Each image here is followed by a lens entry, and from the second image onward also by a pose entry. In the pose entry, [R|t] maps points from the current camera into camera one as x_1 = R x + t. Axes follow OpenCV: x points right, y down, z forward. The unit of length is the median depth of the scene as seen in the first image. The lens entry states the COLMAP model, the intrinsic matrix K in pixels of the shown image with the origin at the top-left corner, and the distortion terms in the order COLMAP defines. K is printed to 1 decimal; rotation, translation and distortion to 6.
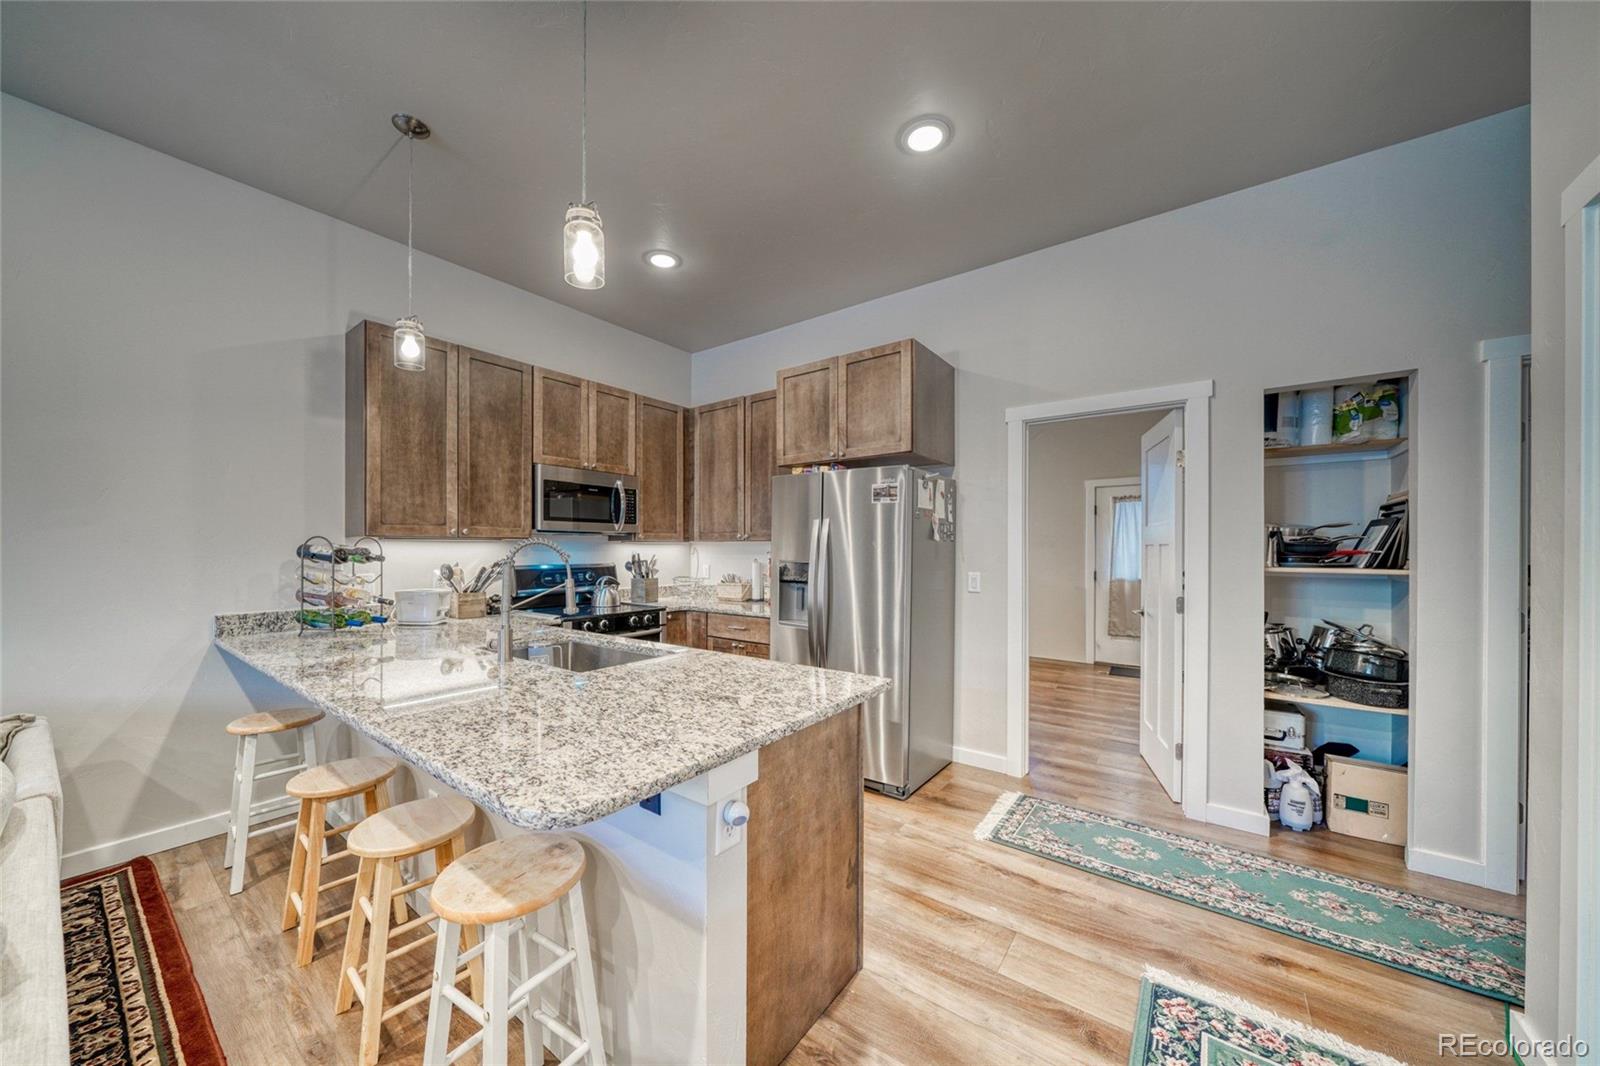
lens RADIAL K [[551.7, 0, 796.4], [0, 551.7, 553.7], [0, 0, 1]] dist [-0.003115, -0.000032]
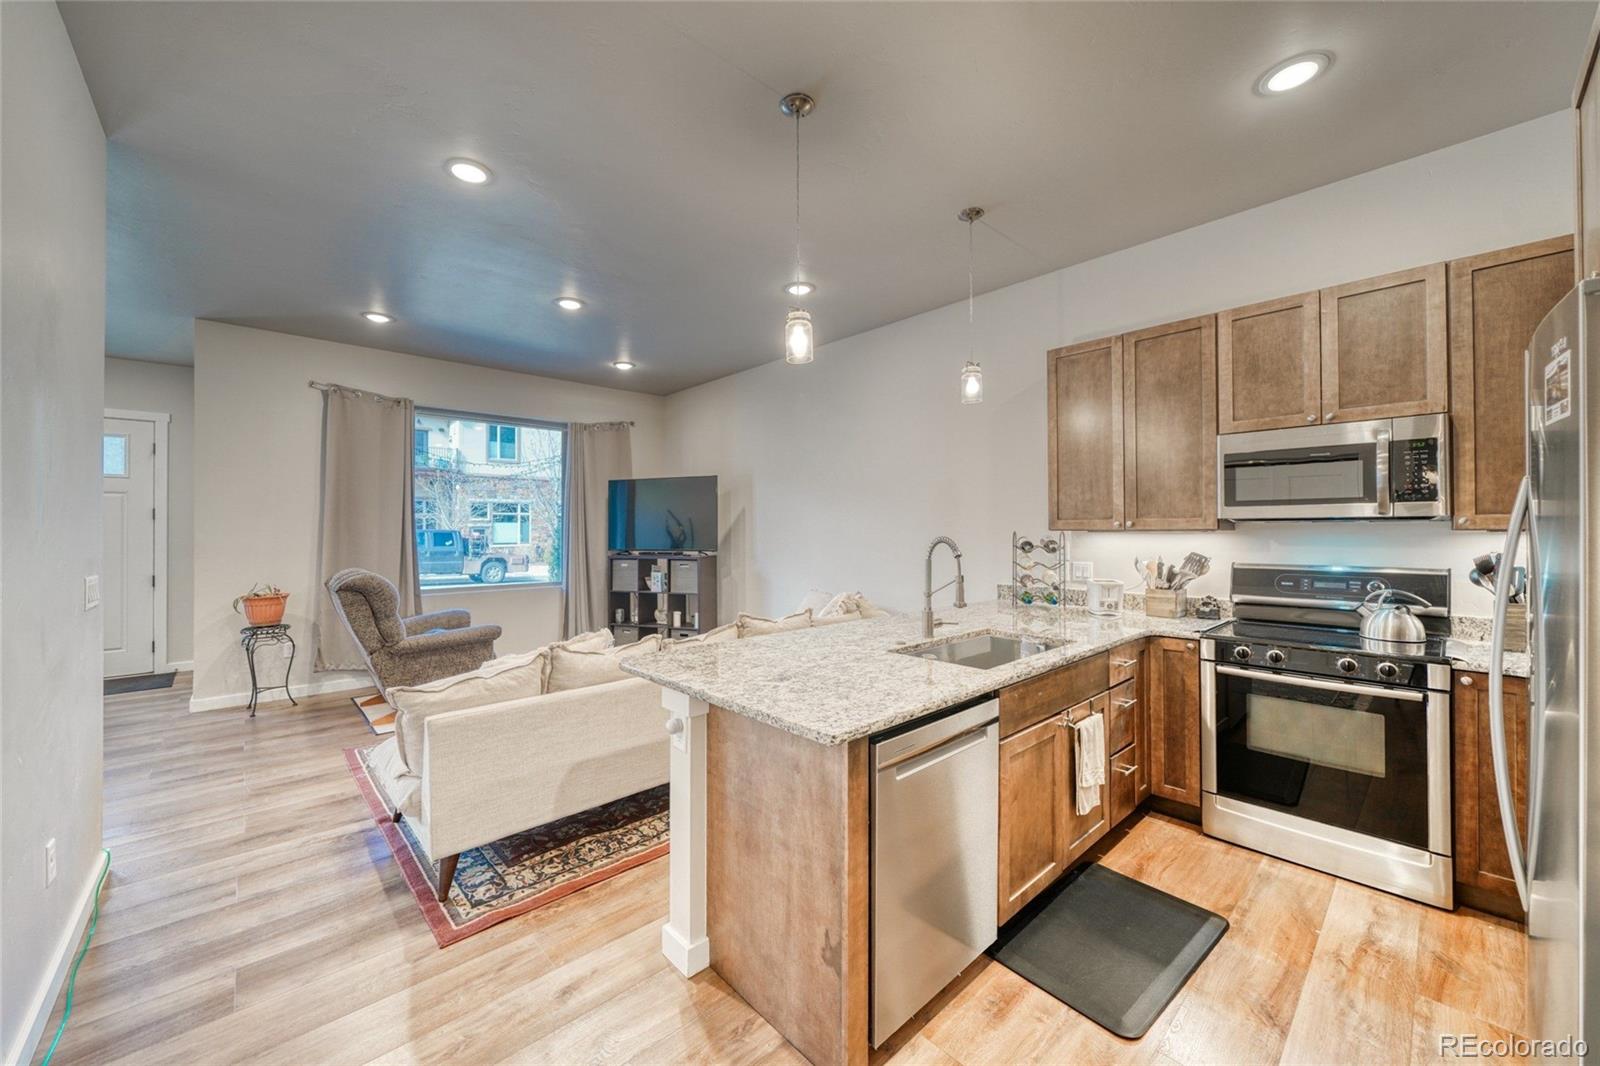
lens RADIAL K [[606.5, 0, 779.7], [0, 606.5, 525.1], [0, 0, 1]] dist [-0.002630, -0.000058]
pose [[-0.203973, -0.007089, -0.978951, 0.514686], [-0.003514, 0.999973, -0.006509, -0.026681], [0.978970, 0.002112, -0.203992, 0.566126]]
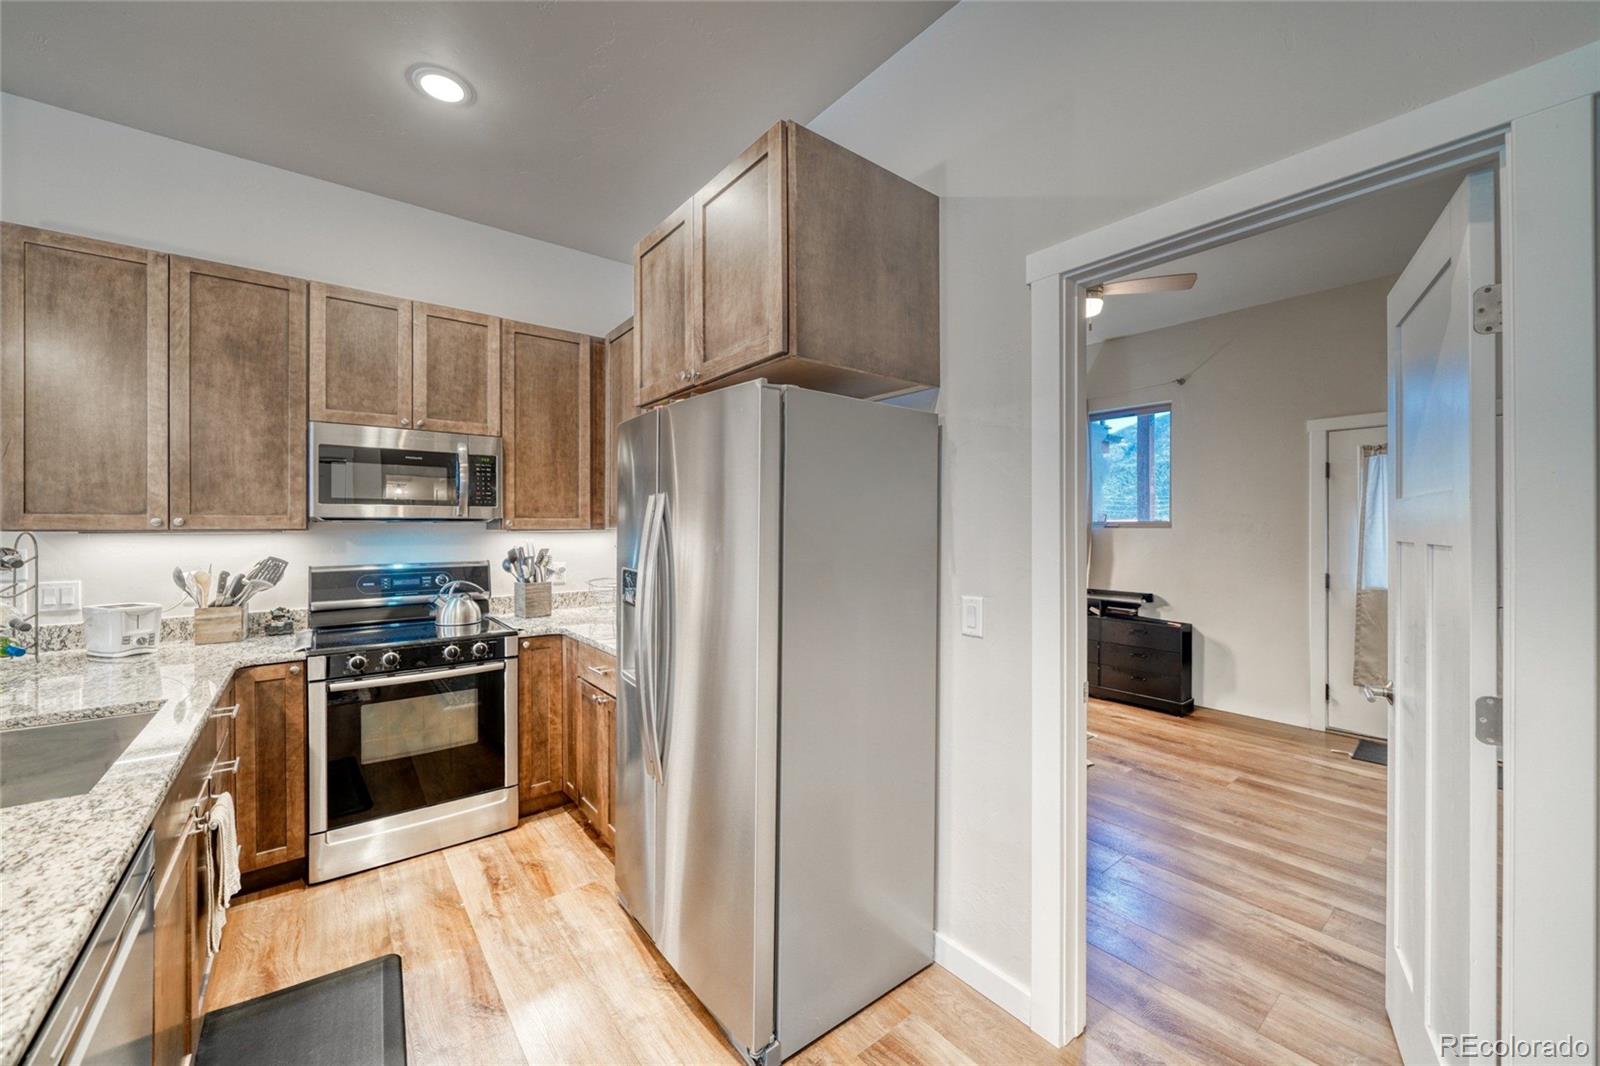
lens RADIAL K [[609.9, 0, 791.0], [0, 609.9, 527.9], [0, 0, 1]] dist [-0.004127, -0.000263]
pose [[0.963966, -0.002695, -0.266013, 0.316722], [0.000728, 0.999972, -0.007492, -0.023847], [0.266025, 0.007029, 0.963940, 0.429814]]
